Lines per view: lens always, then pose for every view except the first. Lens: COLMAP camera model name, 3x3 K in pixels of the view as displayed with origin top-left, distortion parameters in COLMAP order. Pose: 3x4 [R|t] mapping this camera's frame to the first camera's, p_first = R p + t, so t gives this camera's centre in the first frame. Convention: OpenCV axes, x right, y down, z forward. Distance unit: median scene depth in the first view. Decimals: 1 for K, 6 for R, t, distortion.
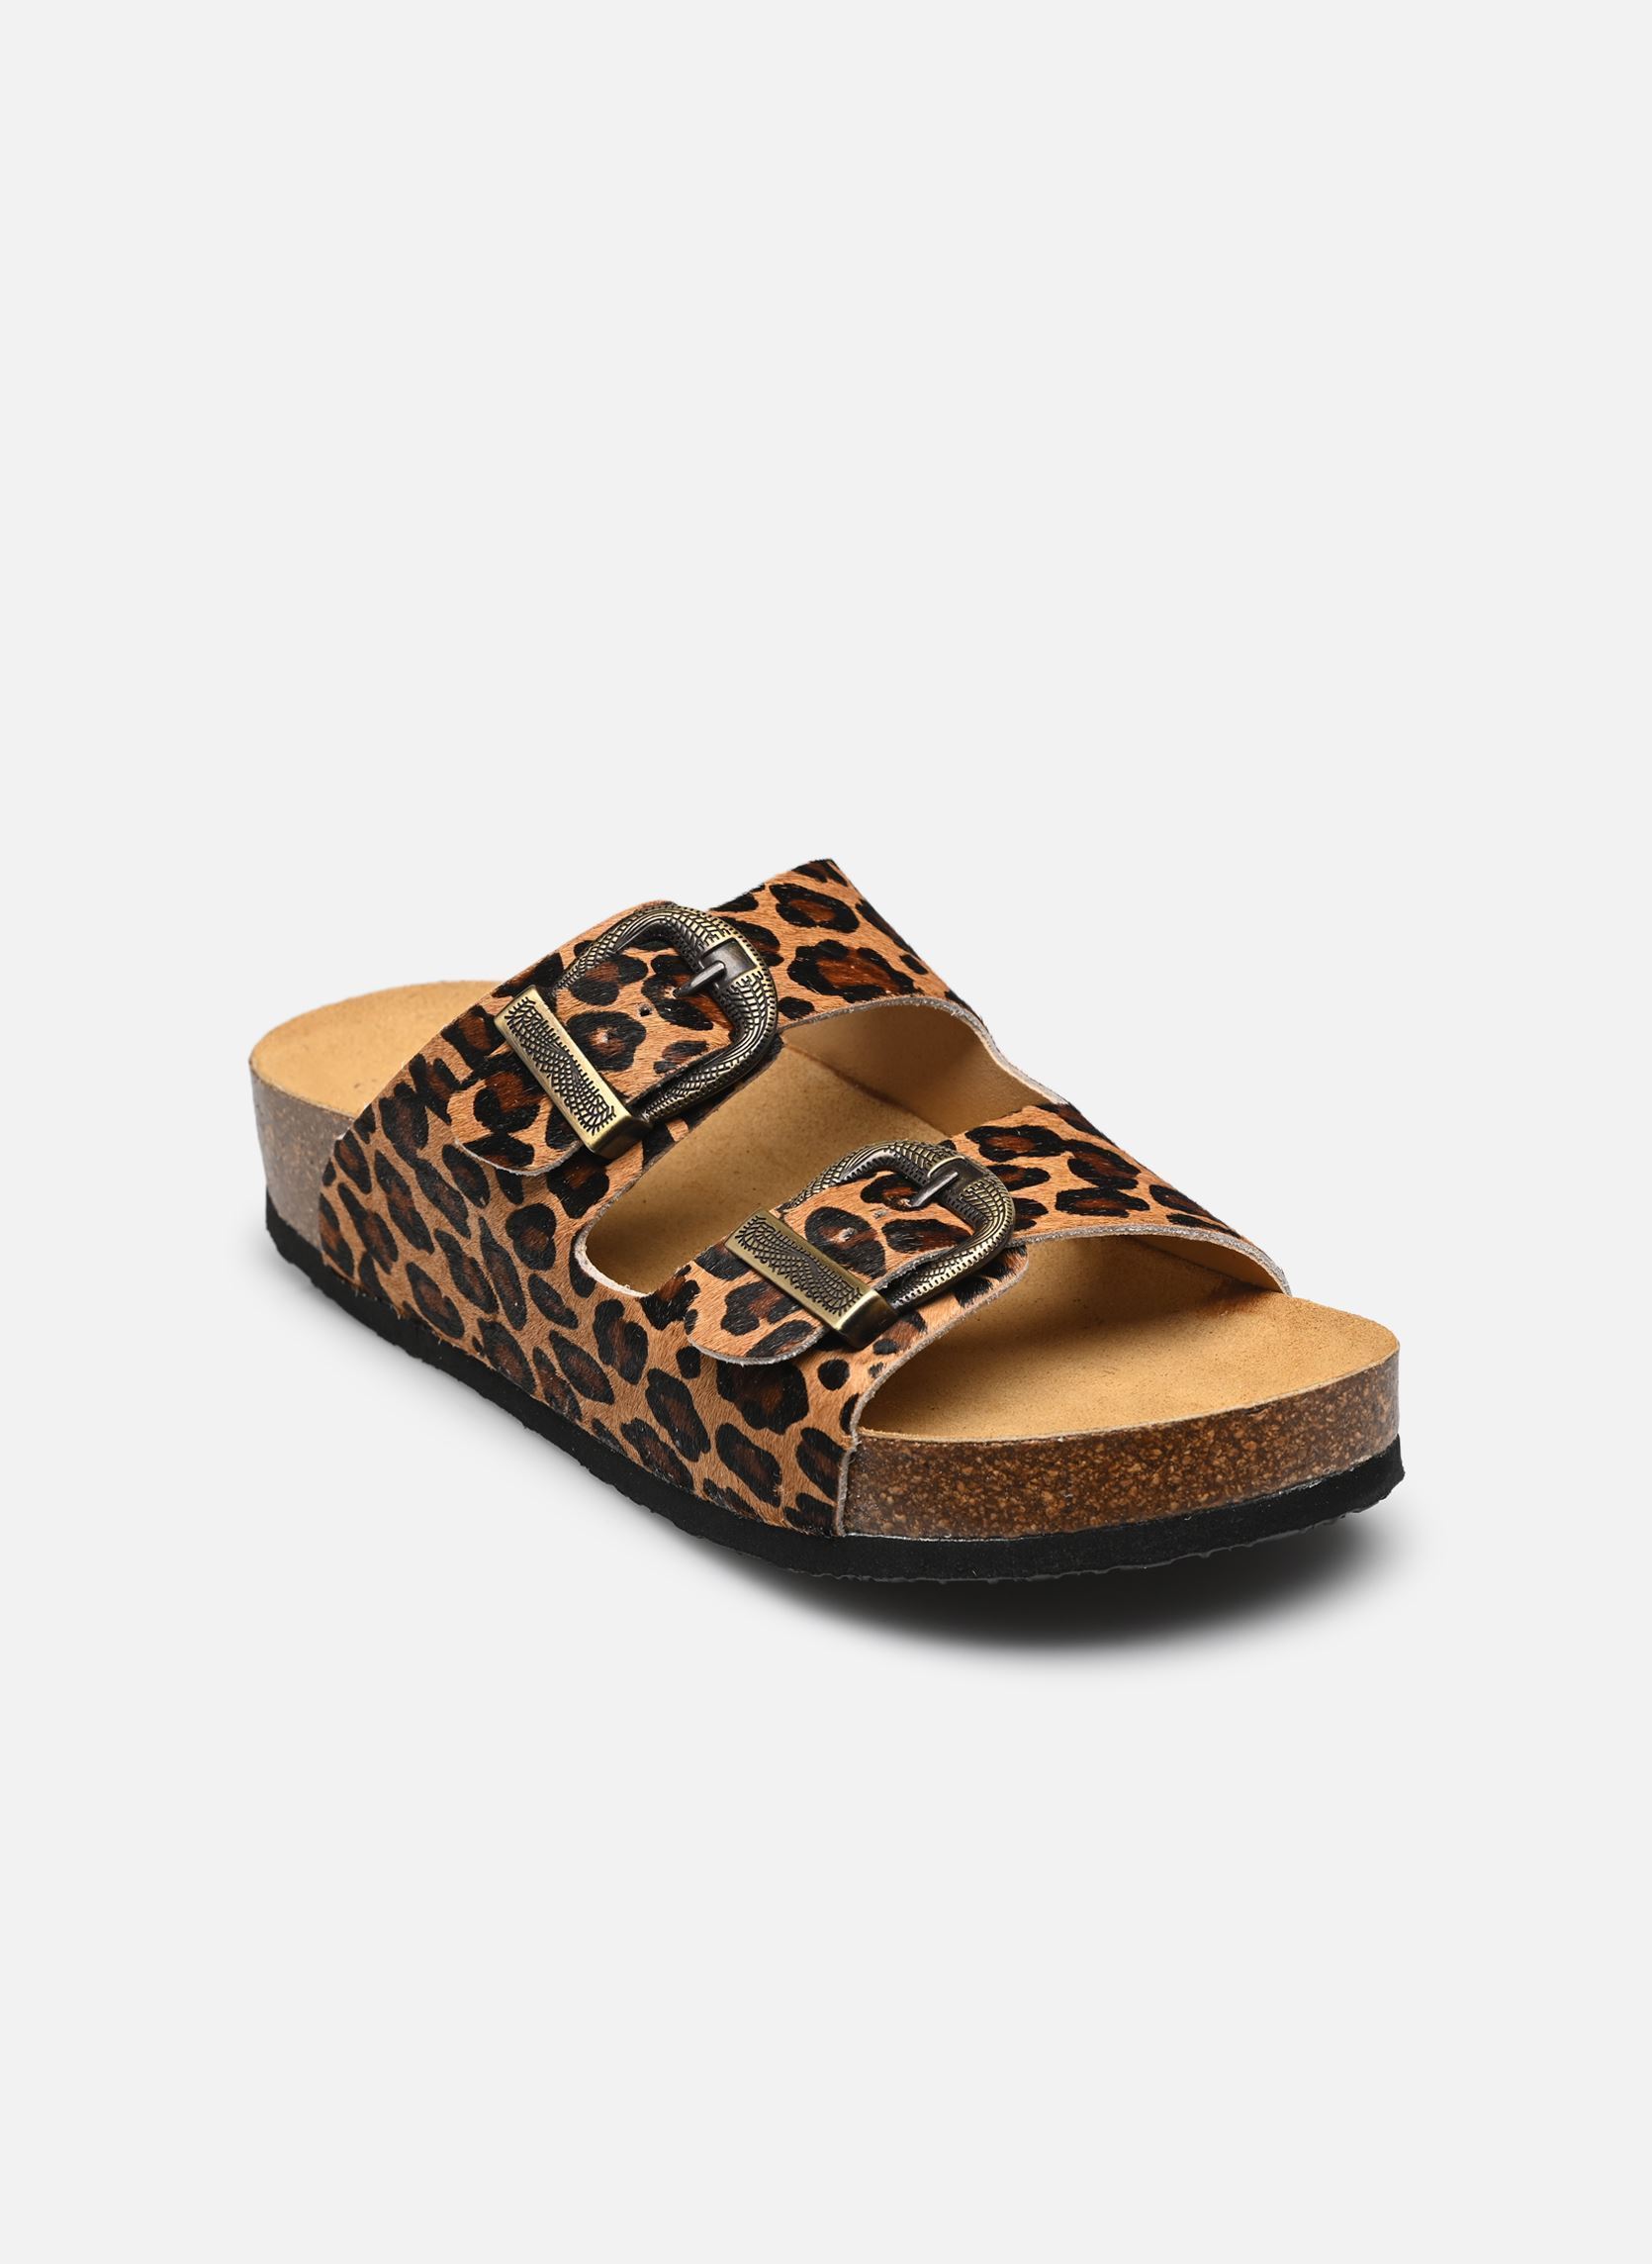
lens RADIAL K [[6716.6, 0, 826.0], [0, 6716.6, 1132.0], [0, 0, 1]] dist [-0.057896, -0.158424]
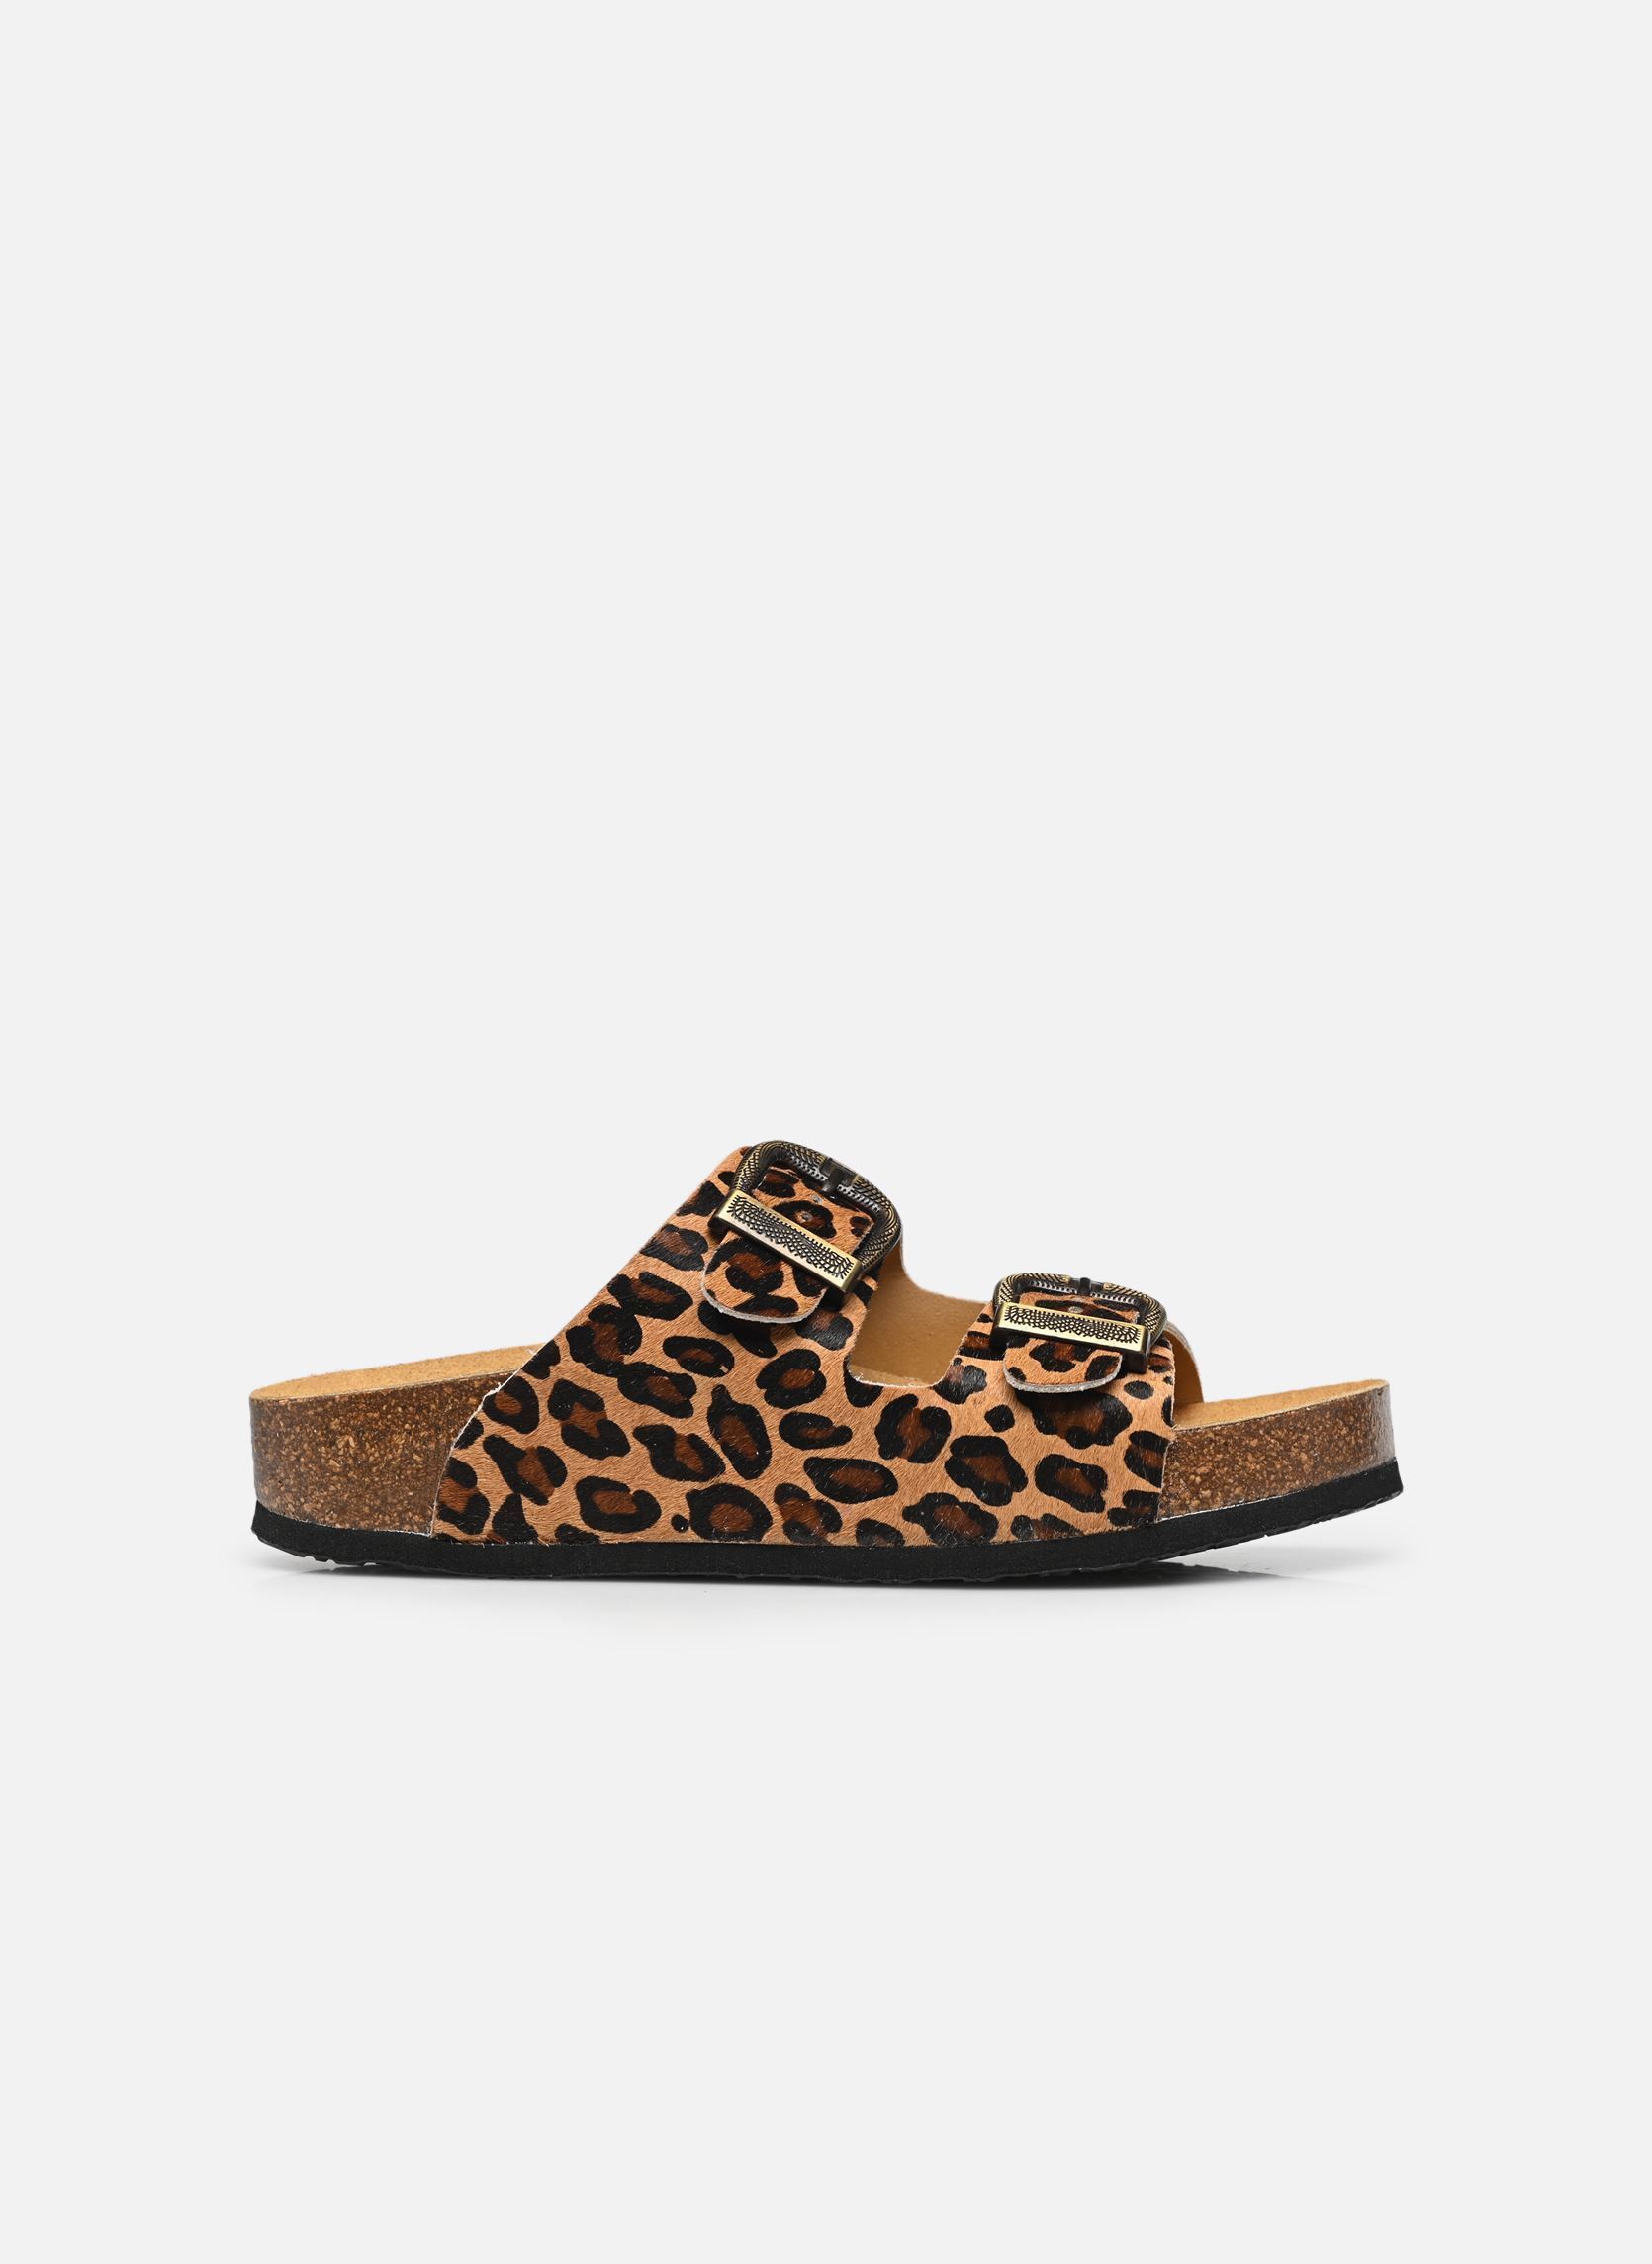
lens RADIAL K [[6716.6, 0, 826.0], [0, 6716.6, 1132.0], [0, 0, 1]] dist [-0.057896, -0.158424]
pose [[0.690896, -0.002760, 0.722949, -0.959597], [0.276174, 0.925160, -0.260398, 0.305761], [-0.668124, 0.379568, 0.639952, 0.206043]]
